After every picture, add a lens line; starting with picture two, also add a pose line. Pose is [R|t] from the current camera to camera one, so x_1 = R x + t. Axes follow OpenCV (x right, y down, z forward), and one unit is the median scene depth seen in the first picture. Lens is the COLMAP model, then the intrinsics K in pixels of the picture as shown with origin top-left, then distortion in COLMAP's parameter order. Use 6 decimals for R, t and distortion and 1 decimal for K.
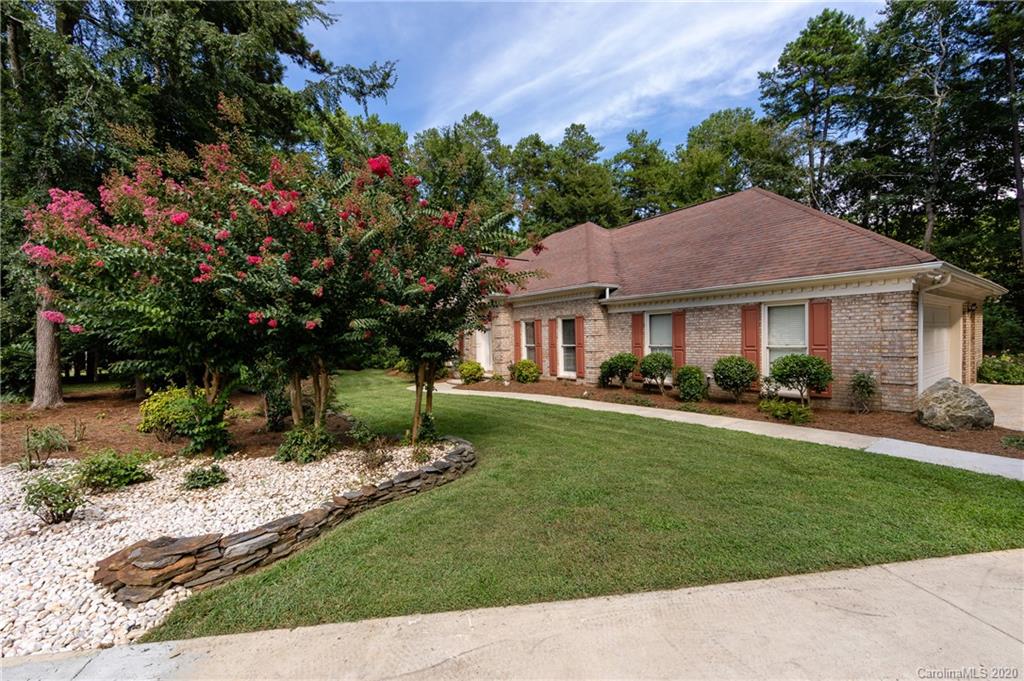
lens RADIAL K [[405.6, 0, 514.5], [0, 405.6, 345.4], [0, 0, 1]] dist [-0.000985, -0.000074]
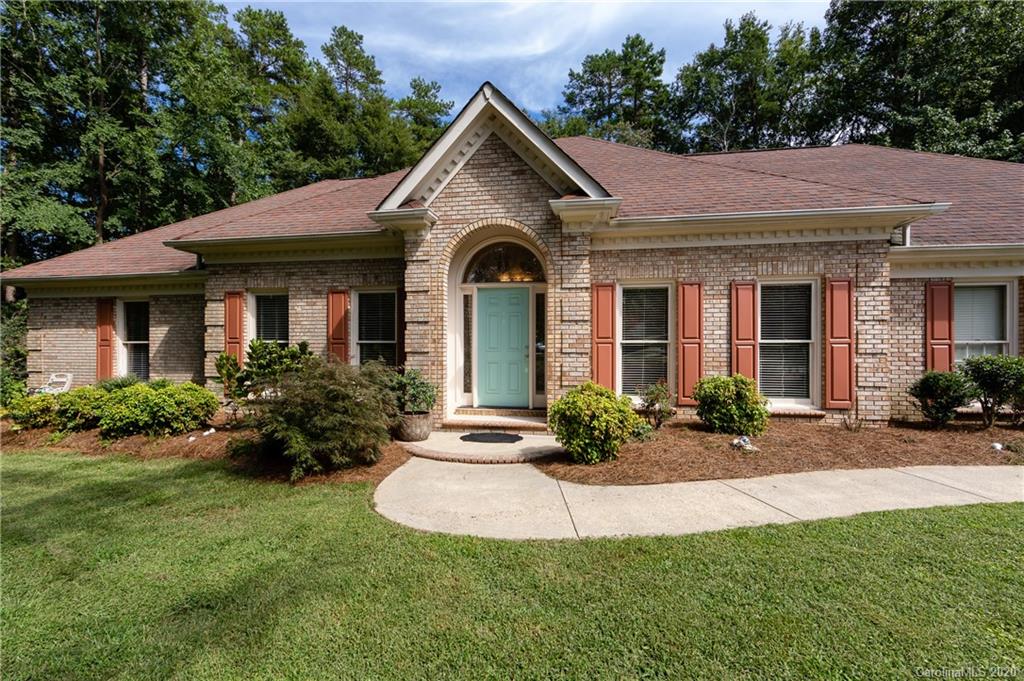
lens RADIAL K [[405.6, 0, 514.5], [0, 405.6, 345.4], [0, 0, 1]] dist [-0.000985, -0.000074]
pose [[0.738218, -0.002935, 0.674556, -0.326406], [-0.006142, 0.999920, 0.011073, 0.002322], [-0.674535, -0.012318, 0.738140, 0.715813]]
